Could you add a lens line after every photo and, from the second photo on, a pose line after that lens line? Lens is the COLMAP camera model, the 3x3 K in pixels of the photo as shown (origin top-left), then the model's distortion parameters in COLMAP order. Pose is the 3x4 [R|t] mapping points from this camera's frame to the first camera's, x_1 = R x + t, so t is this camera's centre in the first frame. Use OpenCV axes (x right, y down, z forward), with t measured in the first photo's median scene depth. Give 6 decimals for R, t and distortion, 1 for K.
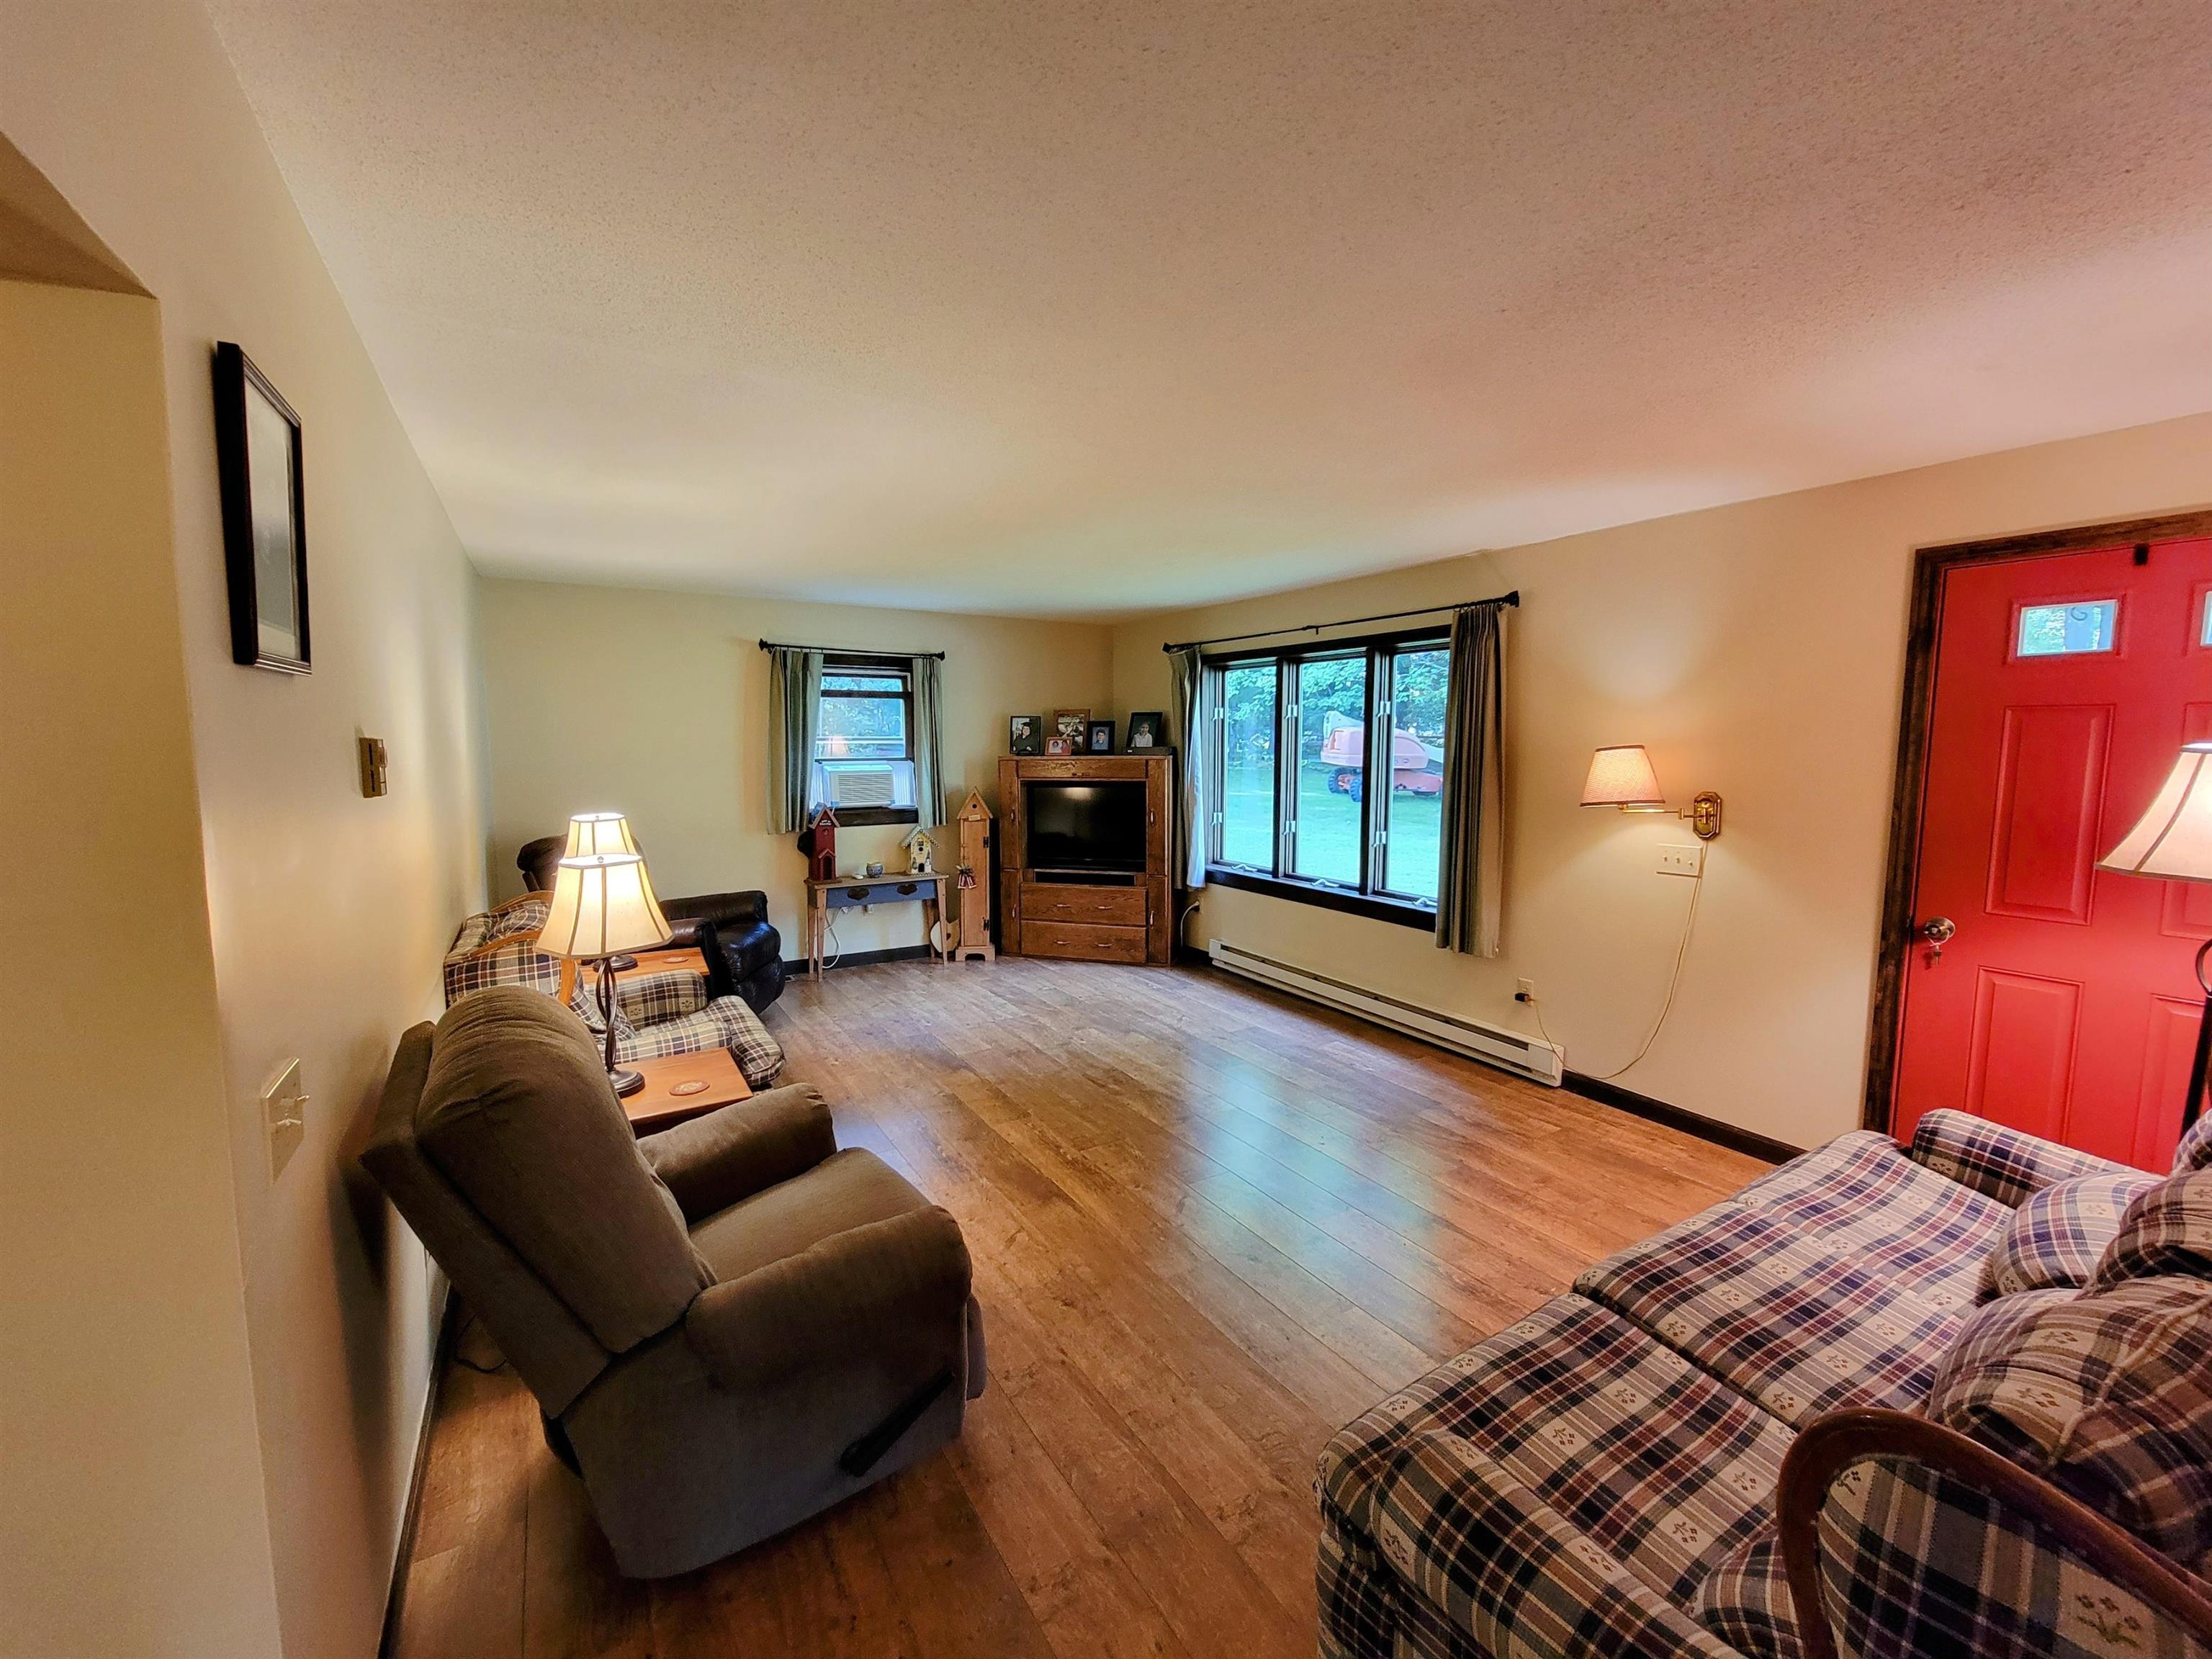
lens RADIAL K [[896.6, 0, 1112.6], [0, 896.6, 825.7], [0, 0, 1]] dist [-0.001738, -0.000741]
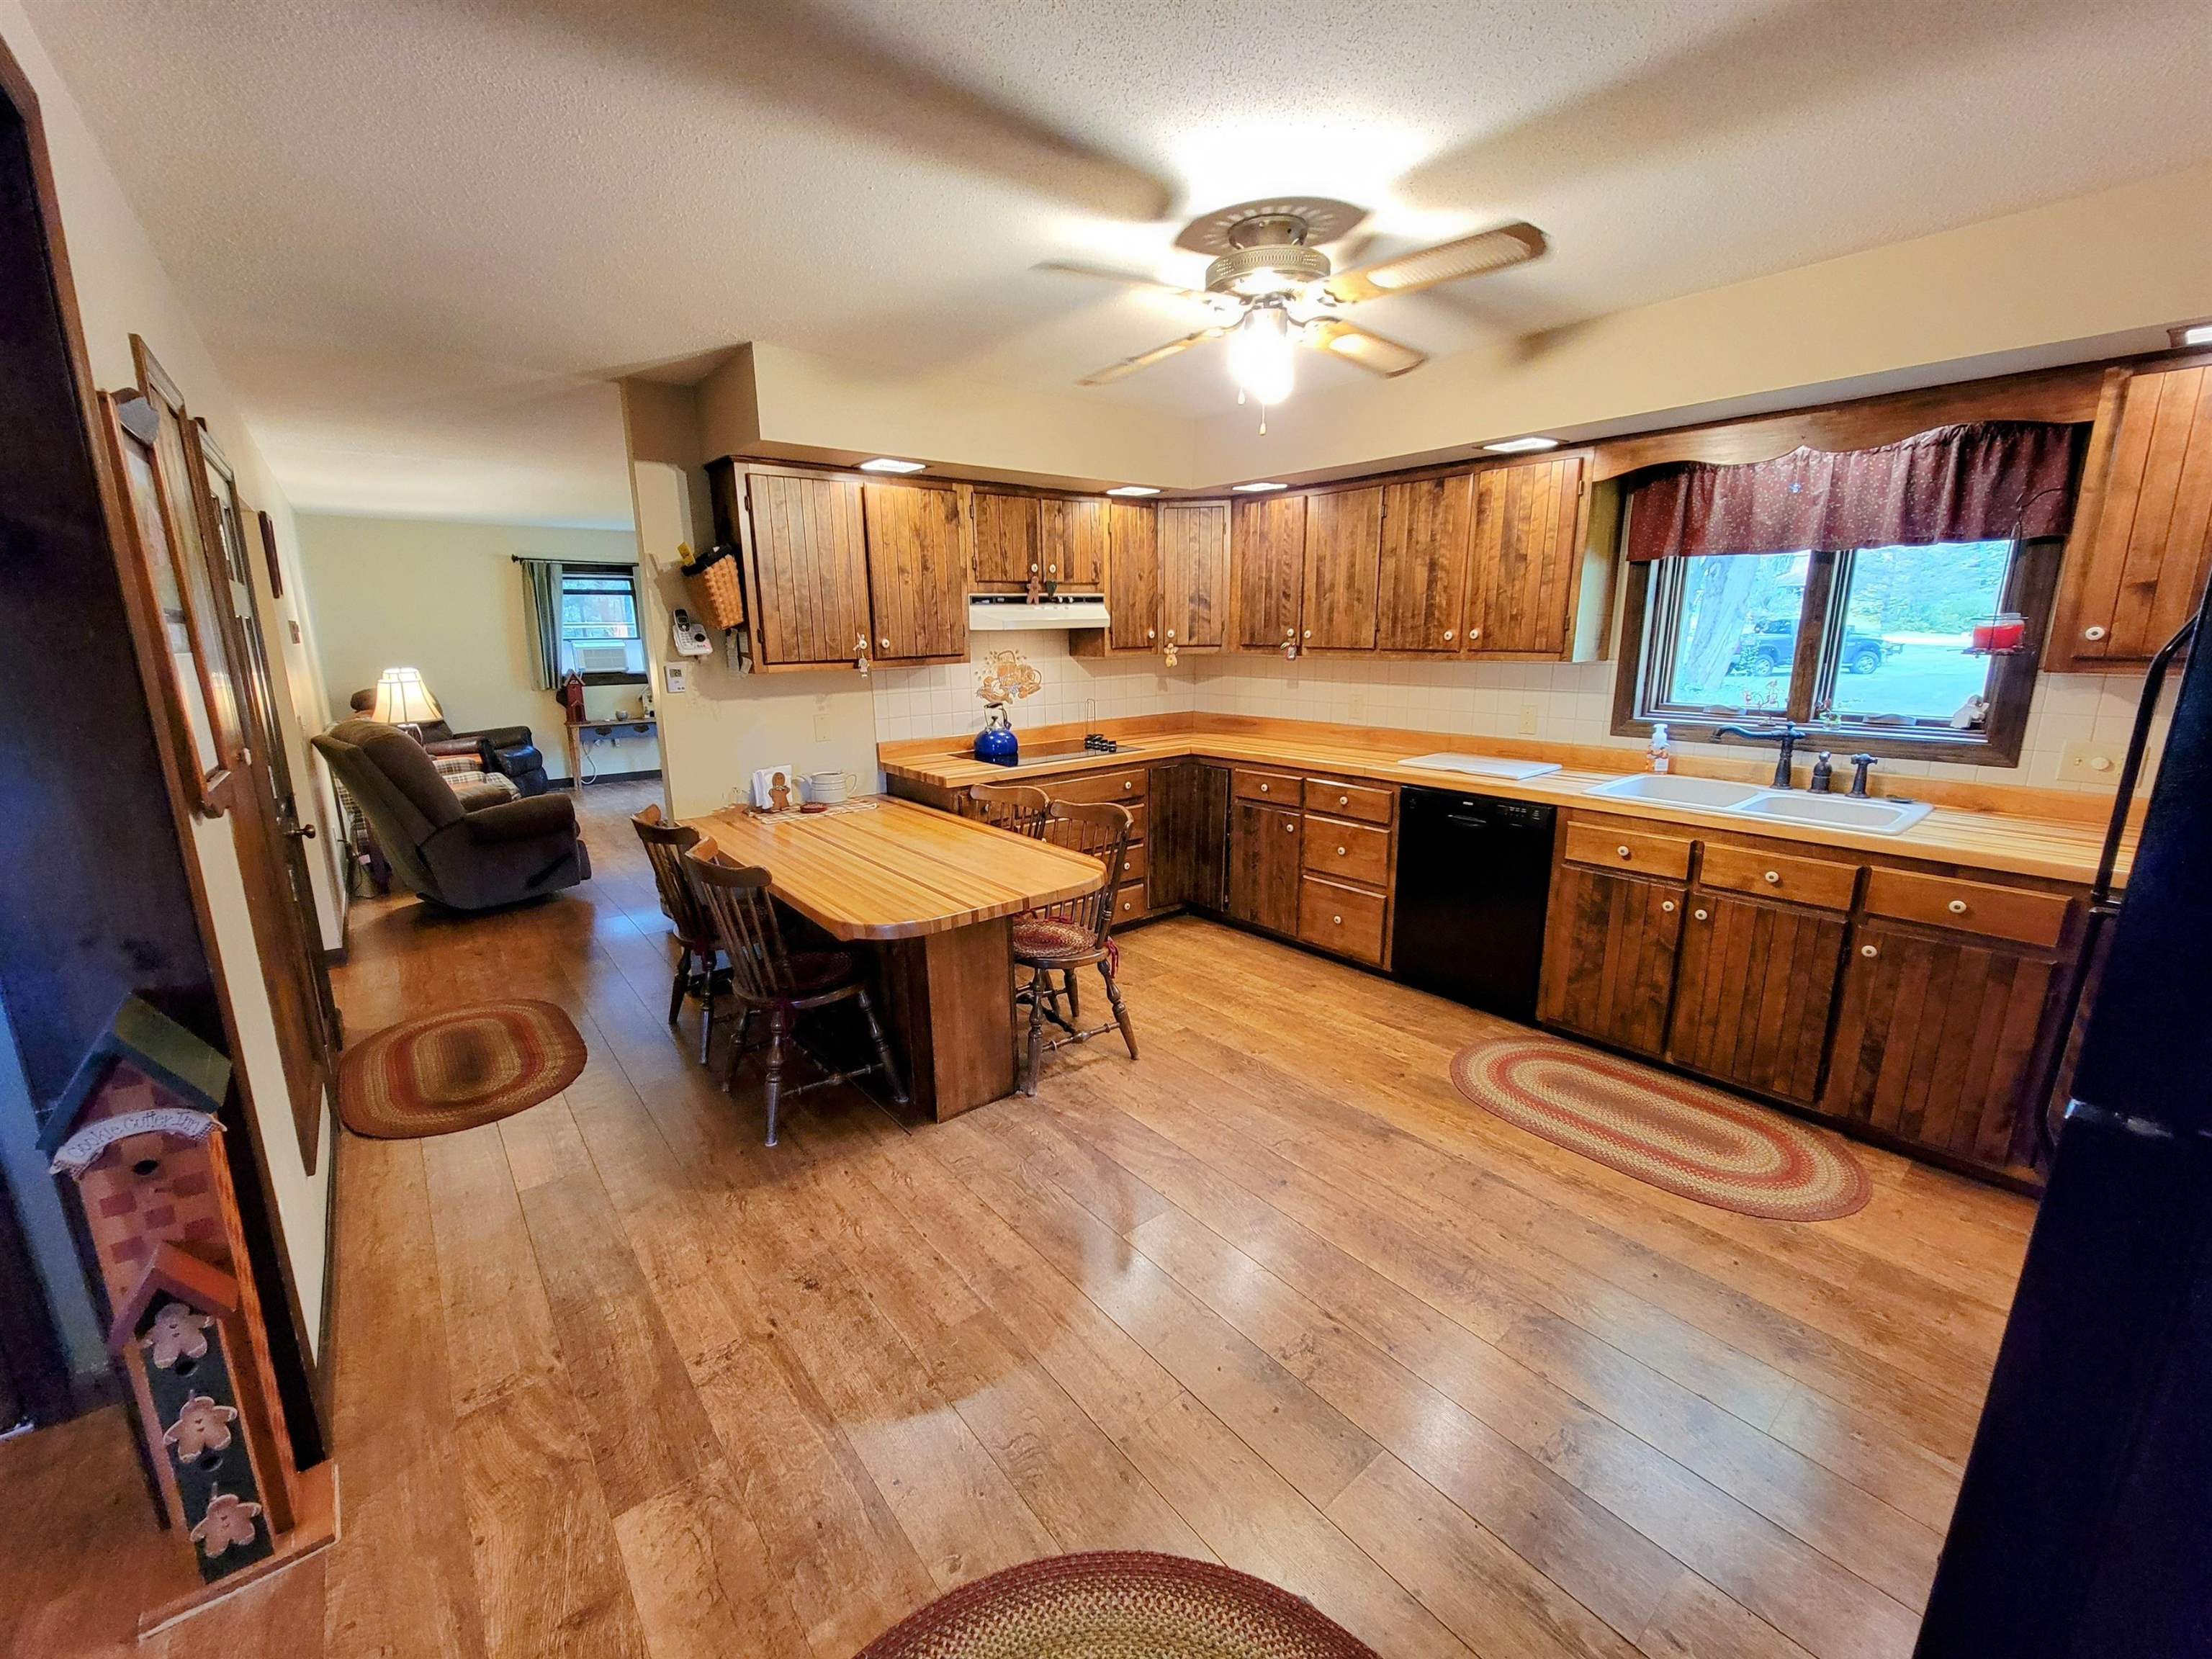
lens RADIAL K [[896.6, 0, 1104.4], [0, 896.6, 823.7], [0, 0, 1]] dist [-0.001738, -0.000741]
pose [[0.989020, -0.021590, 0.146199, 0.310873], [0.003325, 0.992272, 0.124041, 0.046604], [-0.147747, -0.122193, 0.981448, -0.581026]]
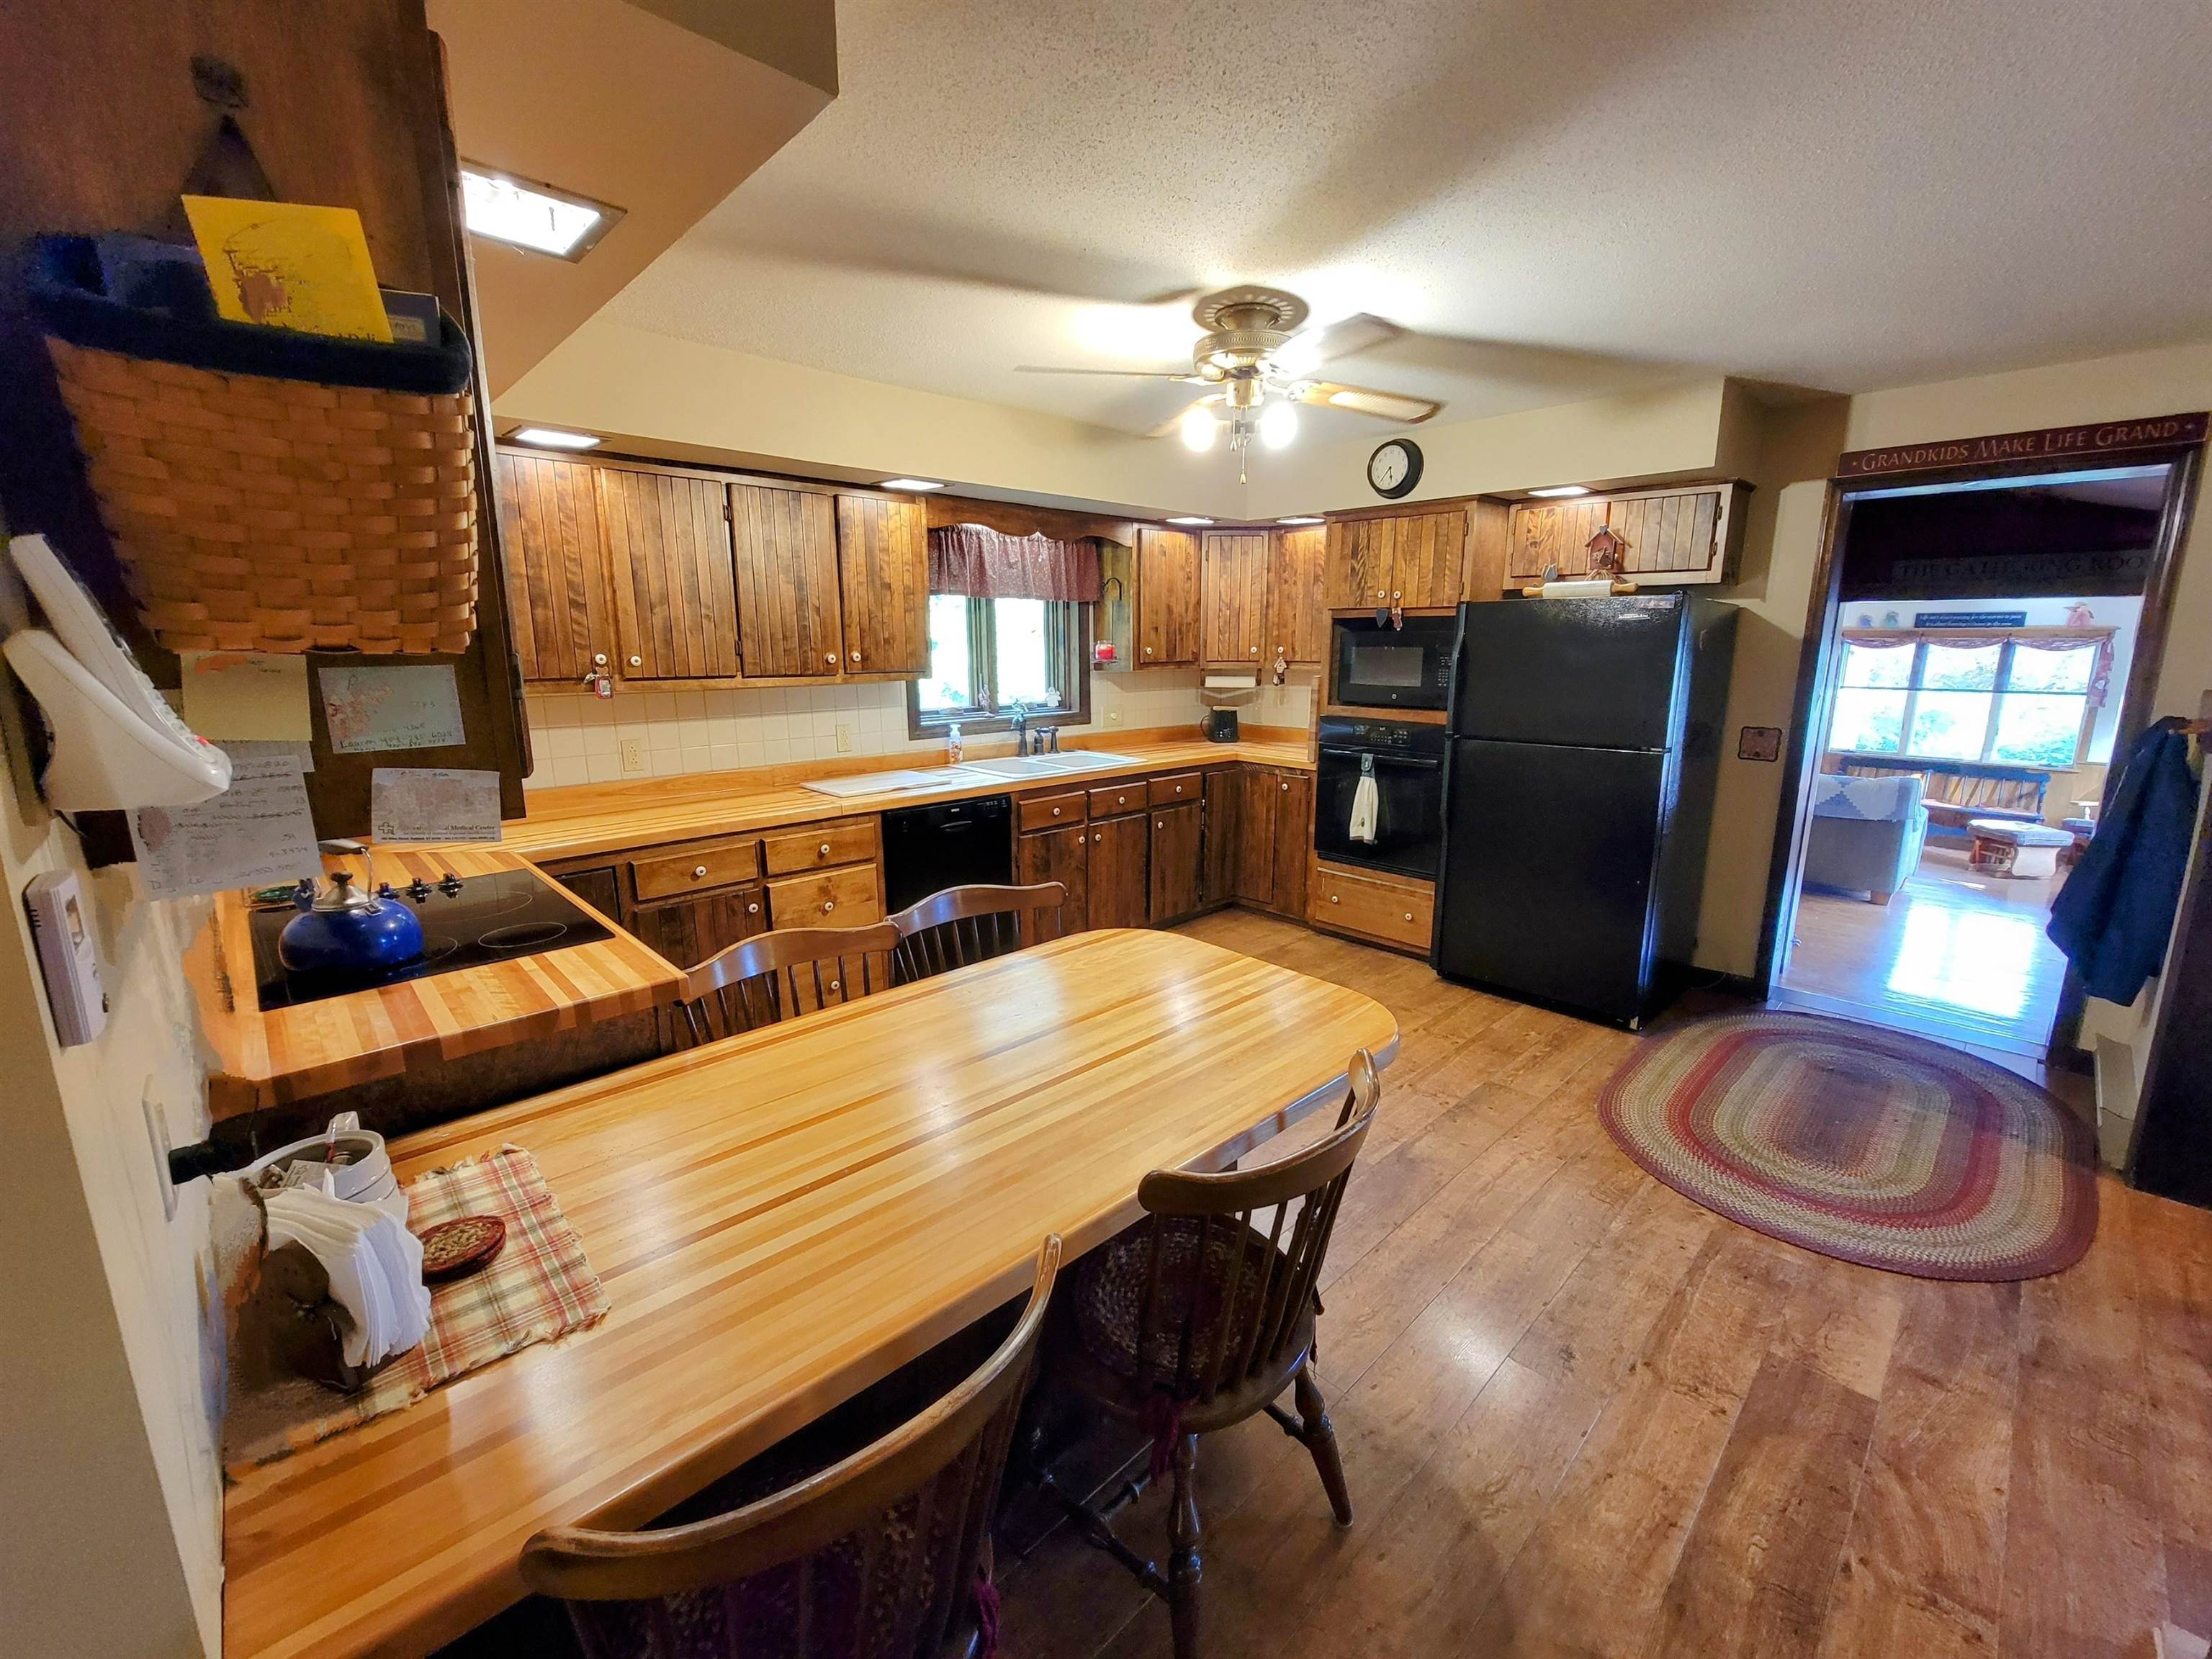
lens RADIAL K [[896.6, 0, 1119.7], [0, 896.6, 819.6], [0, 0, 1]] dist [-0.001738, -0.000741]
pose [[-0.233353, -0.168131, 0.957747, -1.702181], [0.097792, 0.975887, 0.195143, -0.243843], [-0.967462, 0.139197, -0.211284, 2.963624]]
